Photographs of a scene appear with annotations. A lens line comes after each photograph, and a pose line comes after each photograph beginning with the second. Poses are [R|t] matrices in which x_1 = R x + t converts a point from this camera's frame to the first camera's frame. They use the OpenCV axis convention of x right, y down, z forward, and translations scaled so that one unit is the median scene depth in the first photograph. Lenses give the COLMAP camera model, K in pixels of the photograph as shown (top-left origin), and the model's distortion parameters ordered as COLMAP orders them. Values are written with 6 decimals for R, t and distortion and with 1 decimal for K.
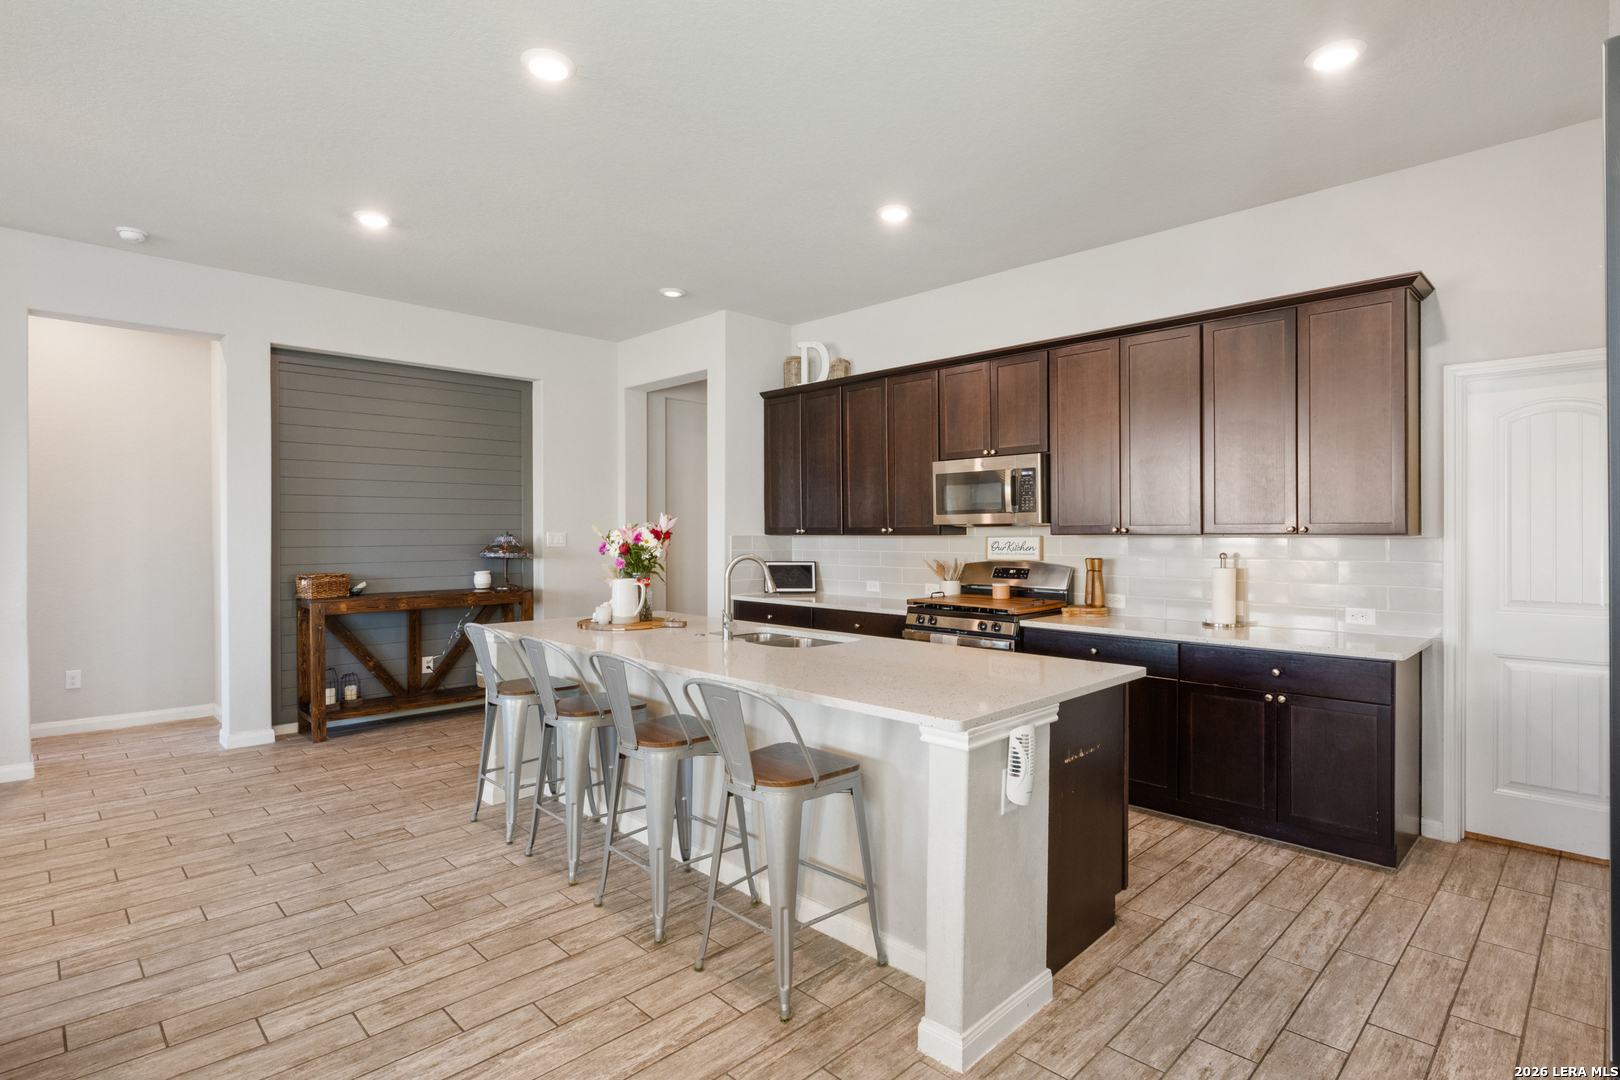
lens RADIAL K [[808.1, 0, 817.1], [0, 808.1, 536.1], [0, 0, 1]] dist [-0.005370, -0.002287]
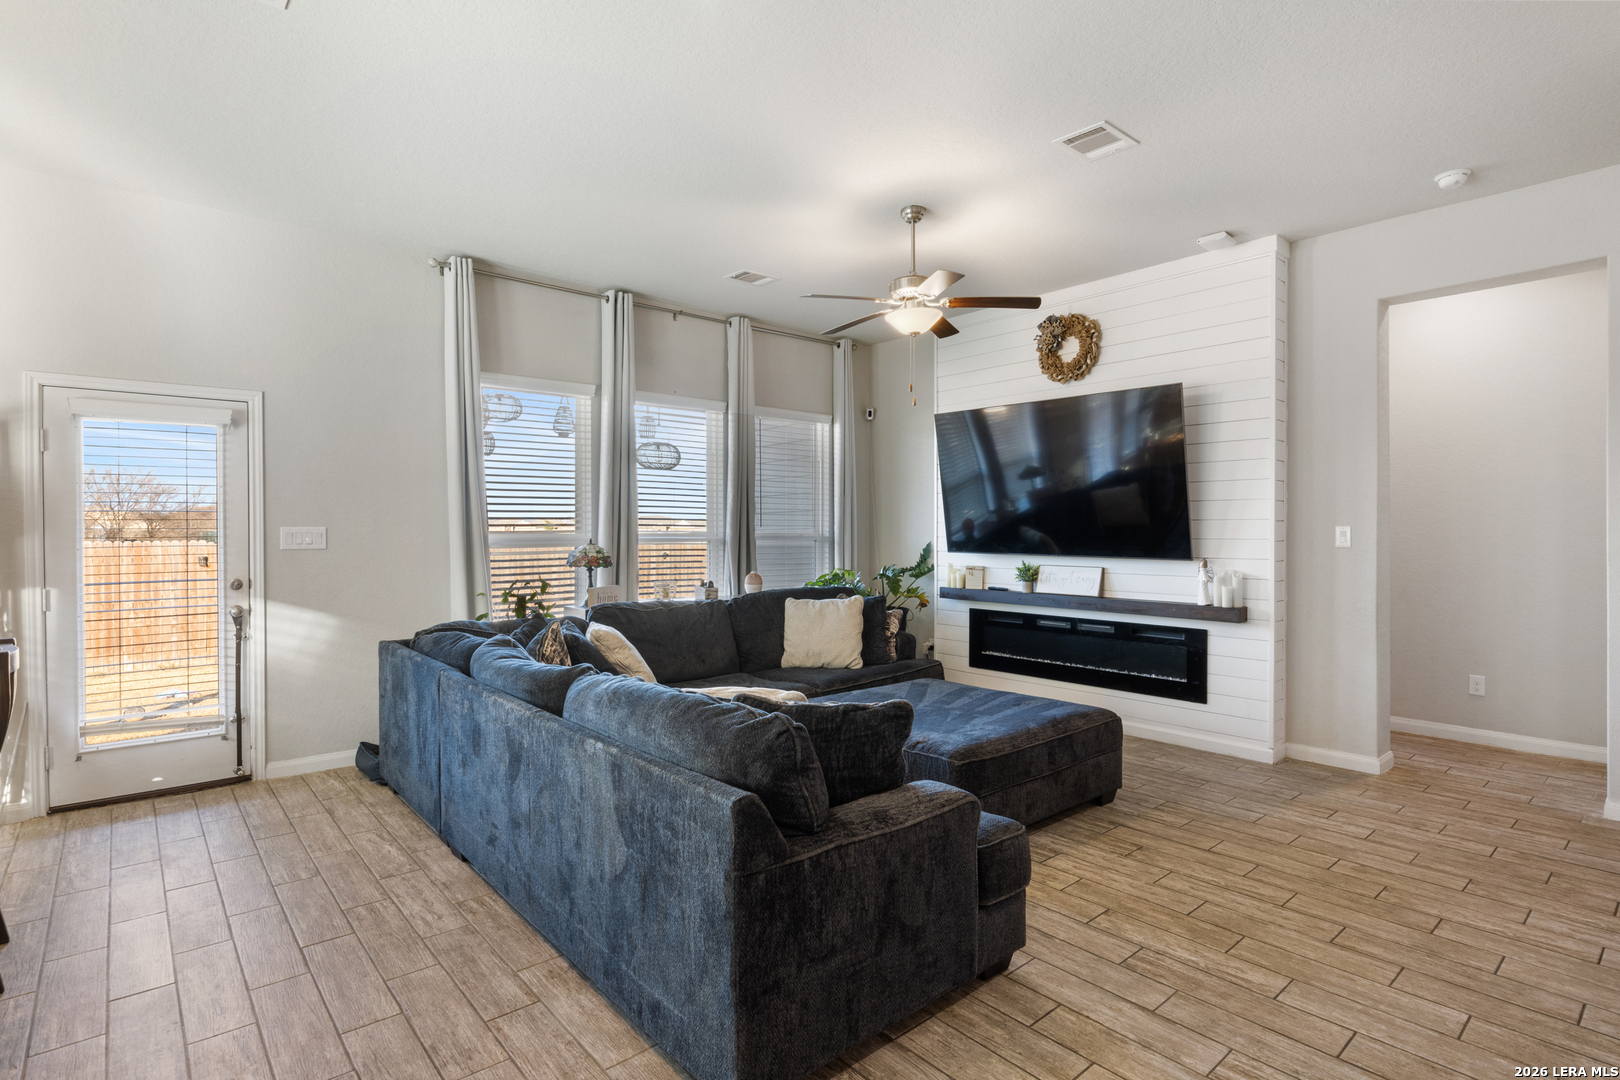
lens RADIAL K [[808.1, 0, 817.8], [0, 808.1, 536.3], [0, 0, 1]] dist [-0.005370, -0.002287]
pose [[-0.065781, 0.007776, -0.997804, 0.066529], [-0.002498, 0.999965, 0.007957, 0.003324], [0.997831, 0.003016, -0.065759, 0.483350]]
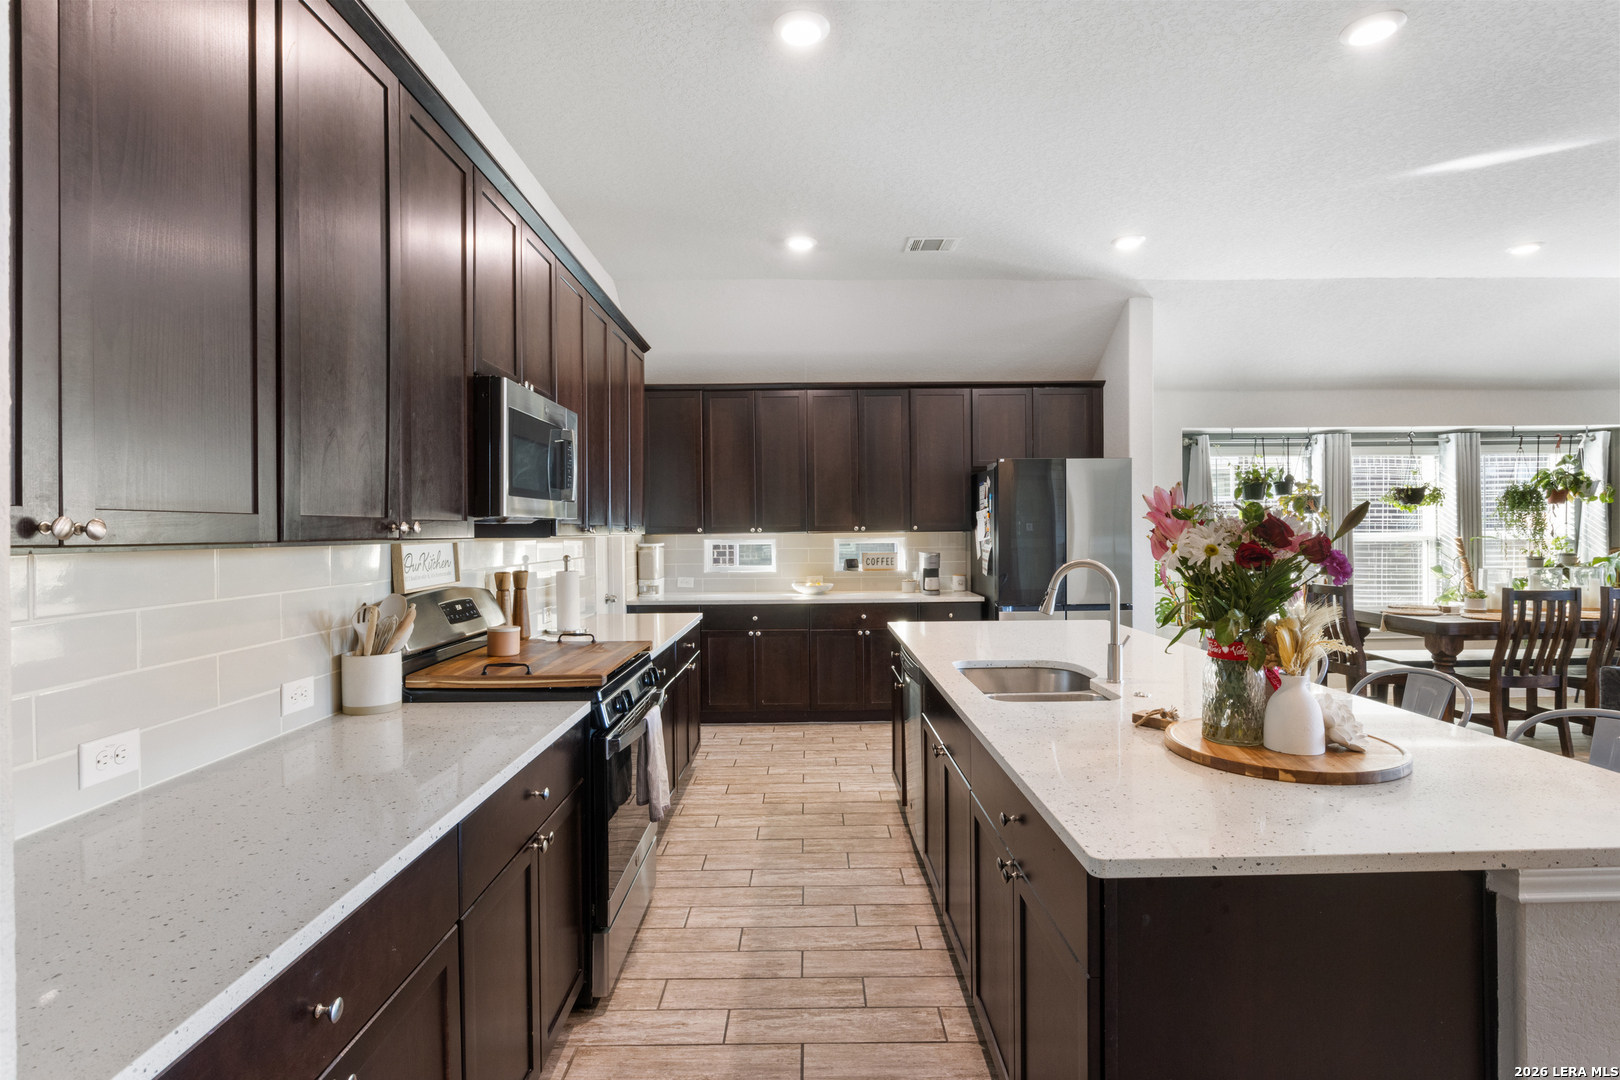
lens RADIAL K [[808.1, 0, 807.7], [0, 808.1, 543.8], [0, 0, 1]] dist [-0.005370, -0.002287]
pose [[-0.714078, -0.000741, 0.700065, -0.422654], [0.014595, 0.999766, 0.015946, -0.004573], [-0.699914, 0.021604, -0.713901, 1.754765]]
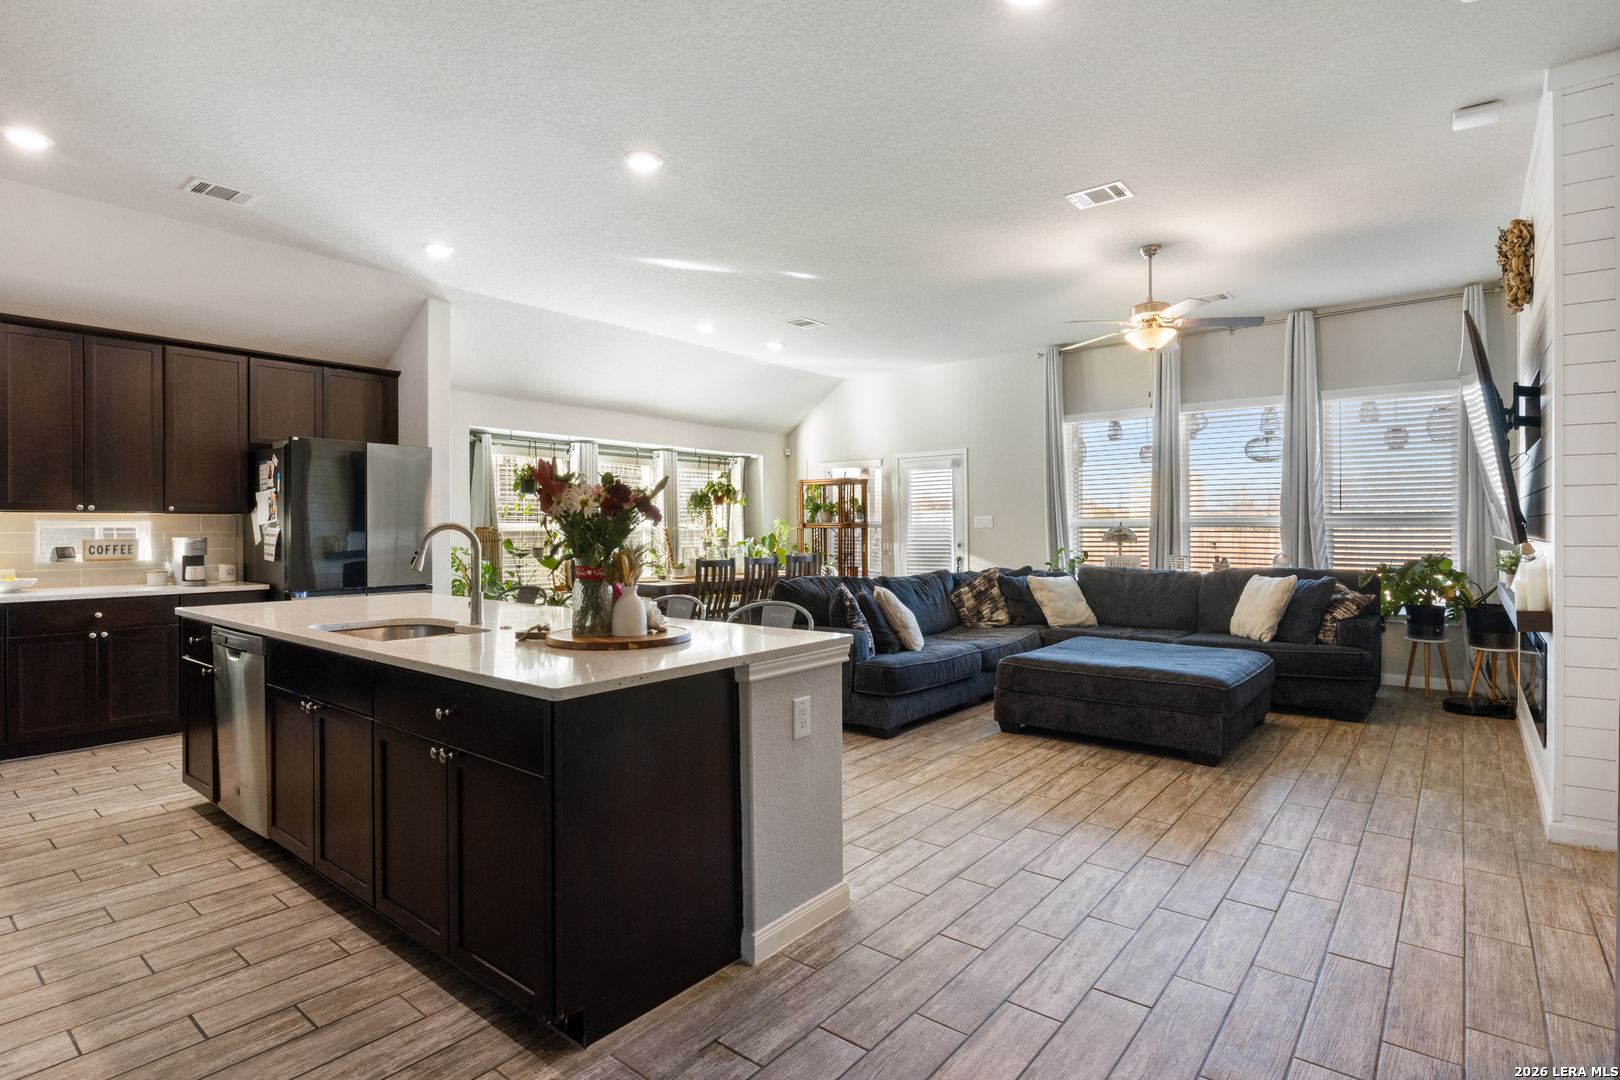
lens RADIAL K [[808.1, 0, 813.6], [0, 808.1, 538.0], [0, 0, 1]] dist [-0.005370, -0.002287]
pose [[-0.994108, 0.005037, -0.108280, -0.383895], [0.003416, 0.999879, 0.015152, 0.028038], [0.108343, 0.014693, -0.994005, 1.950055]]
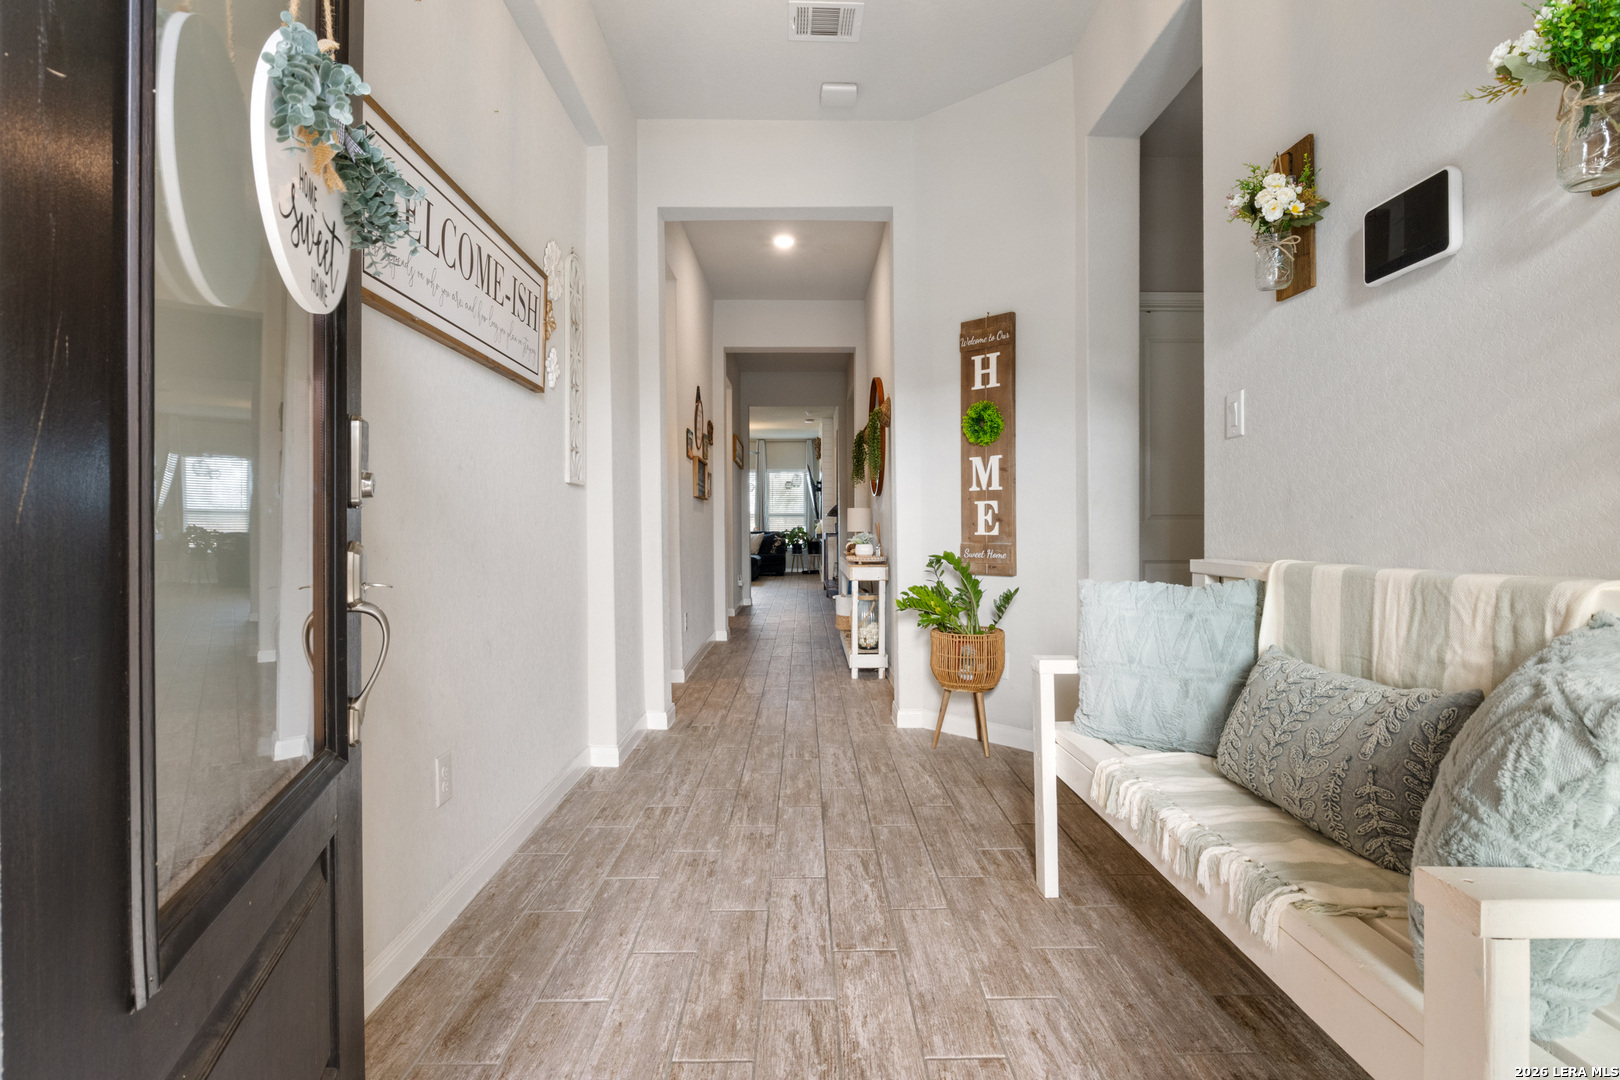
lens RADIAL K [[808.1, 0, 808.6], [0, 808.1, 526.4], [0, 0, 1]] dist [-0.005370, -0.002287]
pose [[-0.699114, 0.011092, -0.714924, 1.769660], [-0.000759, 0.999868, 0.016255, 0.008601], [0.715010, 0.011907, -0.699013, 4.048172]]
